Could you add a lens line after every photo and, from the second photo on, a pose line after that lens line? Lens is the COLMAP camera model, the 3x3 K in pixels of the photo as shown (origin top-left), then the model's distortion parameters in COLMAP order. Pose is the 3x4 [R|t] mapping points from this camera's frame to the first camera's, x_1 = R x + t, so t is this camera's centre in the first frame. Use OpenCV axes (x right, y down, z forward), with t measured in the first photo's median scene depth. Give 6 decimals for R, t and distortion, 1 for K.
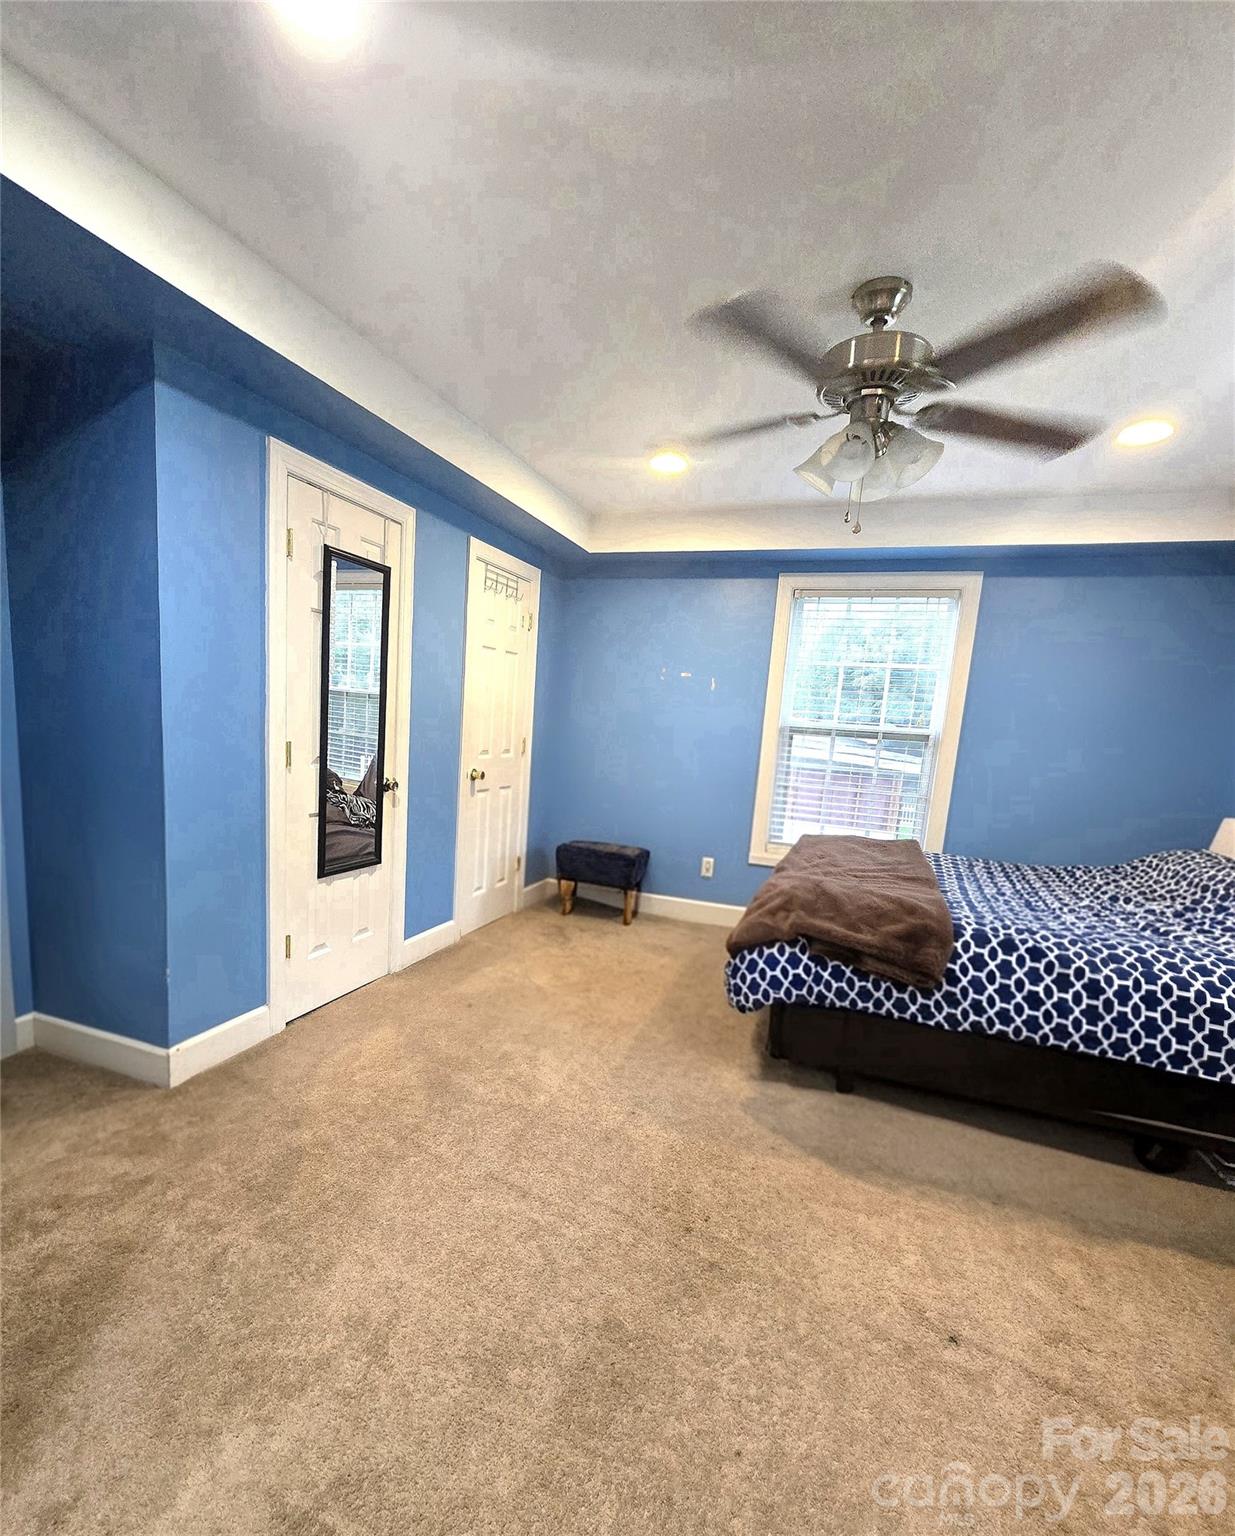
lens RADIAL K [[668.4, 0, 616.0], [0, 668.4, 777.1], [0, 0, 1]] dist [-0.000464, 0.000111]
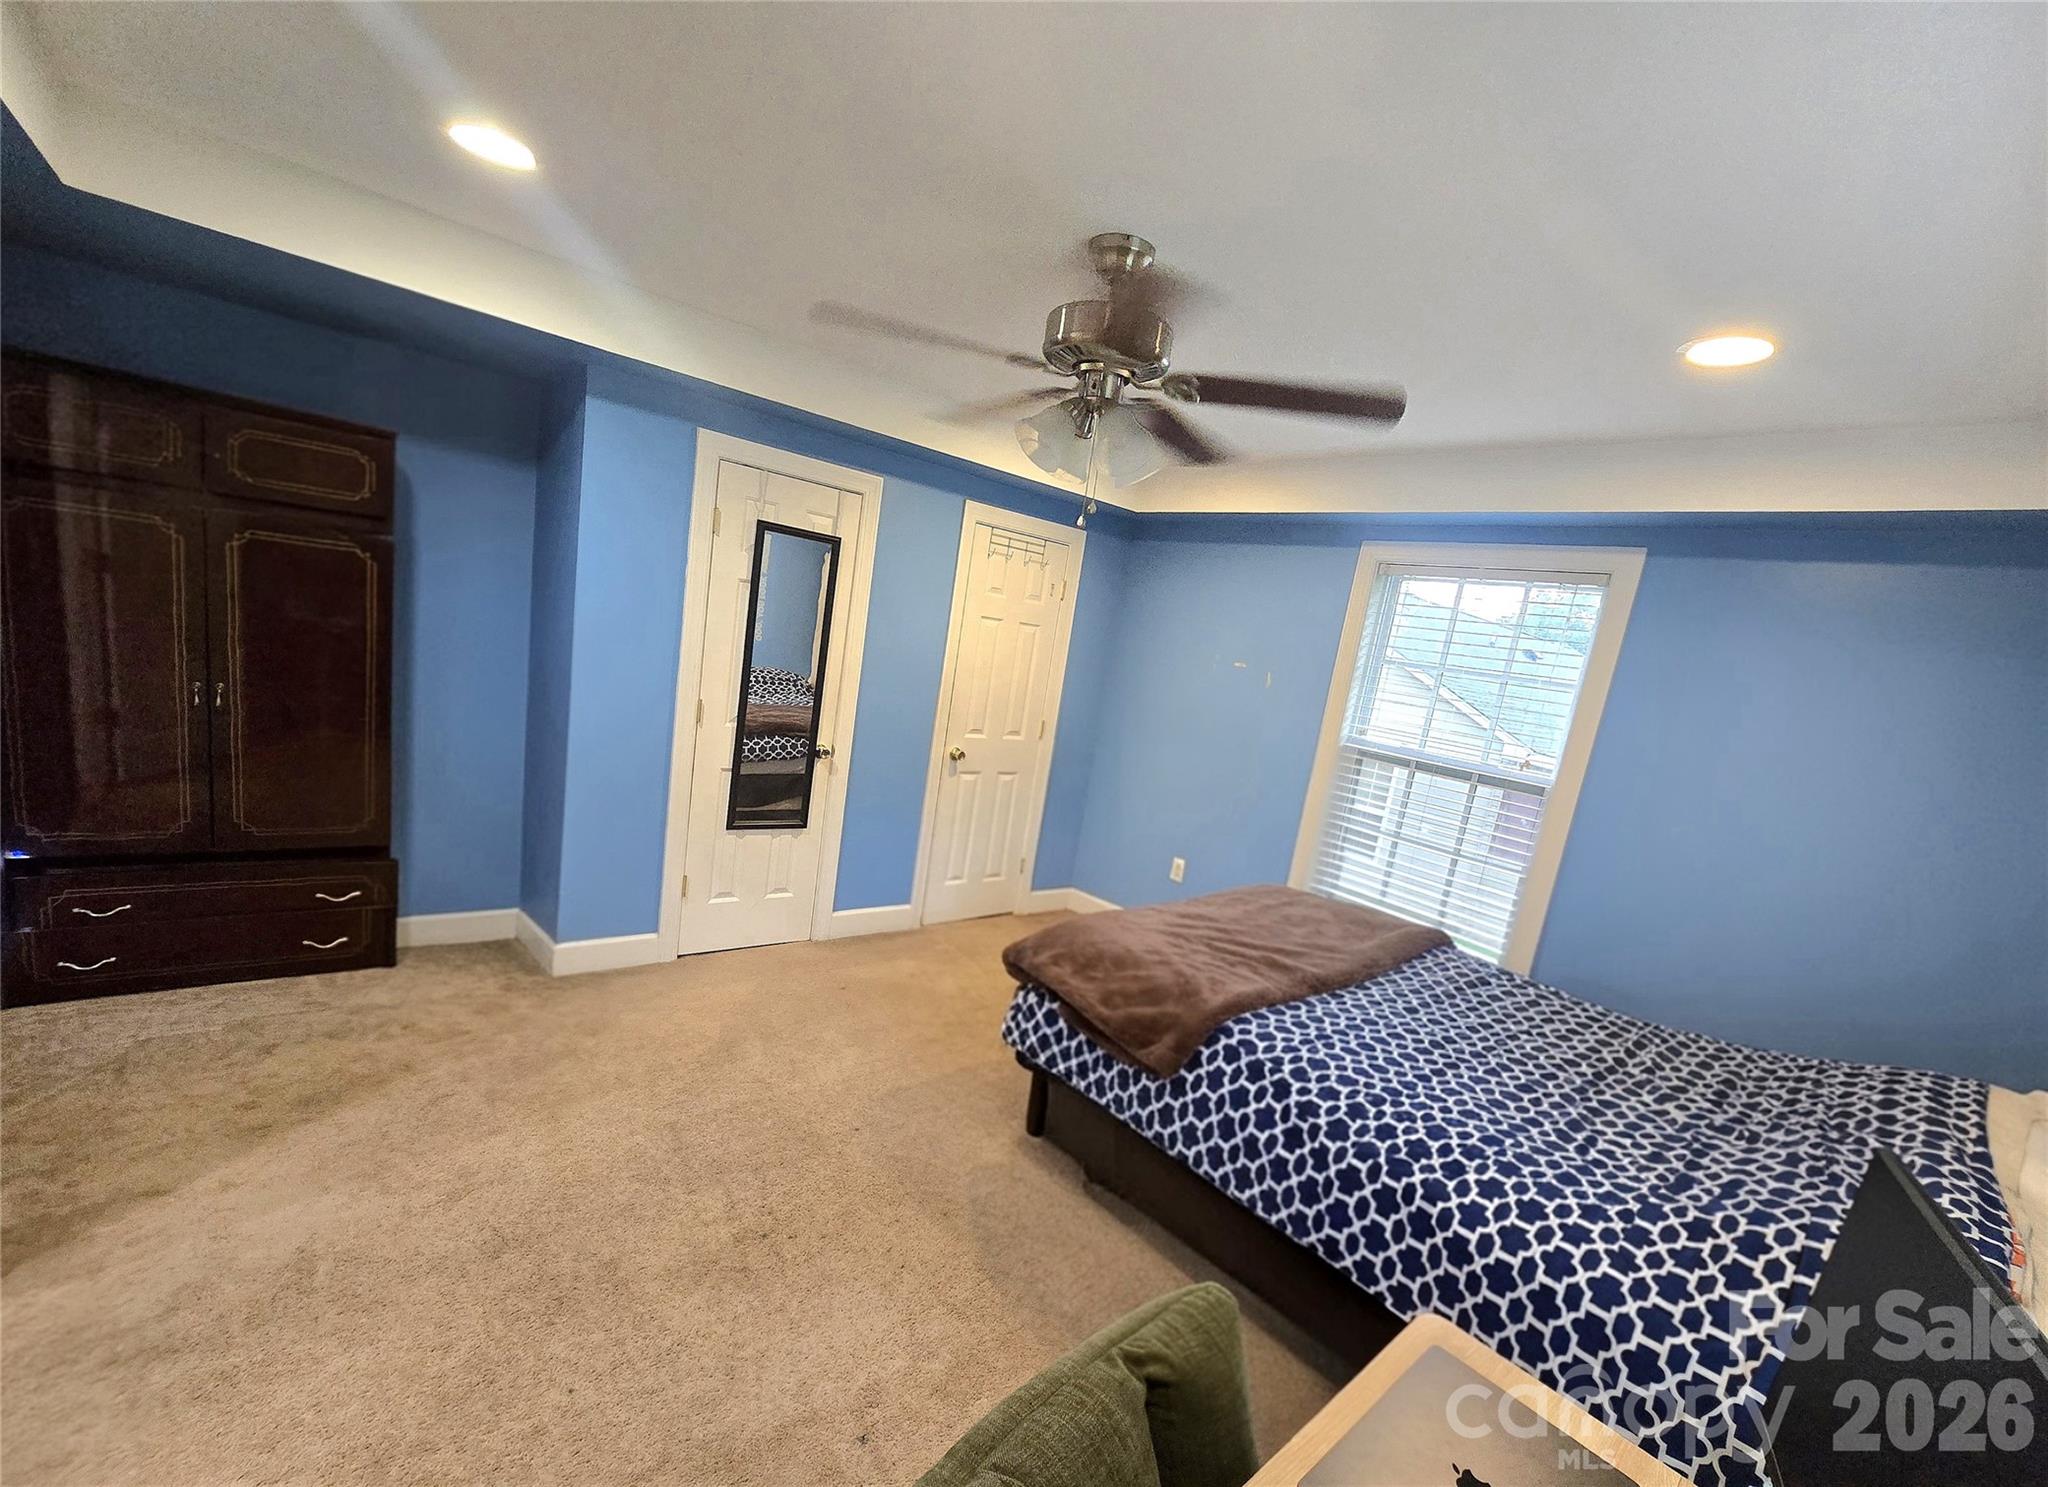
lens RADIAL K [[831.4, 0, 1024.5], [0, 831.4, 738.3], [0, 0, 1]] dist [-0.003761, -0.000517]
pose [[0.881584, 0.122816, -0.455770, 0.494771], [-0.135098, 0.990816, 0.005679, -0.056285], [0.452282, 0.056567, 0.890079, 0.026746]]
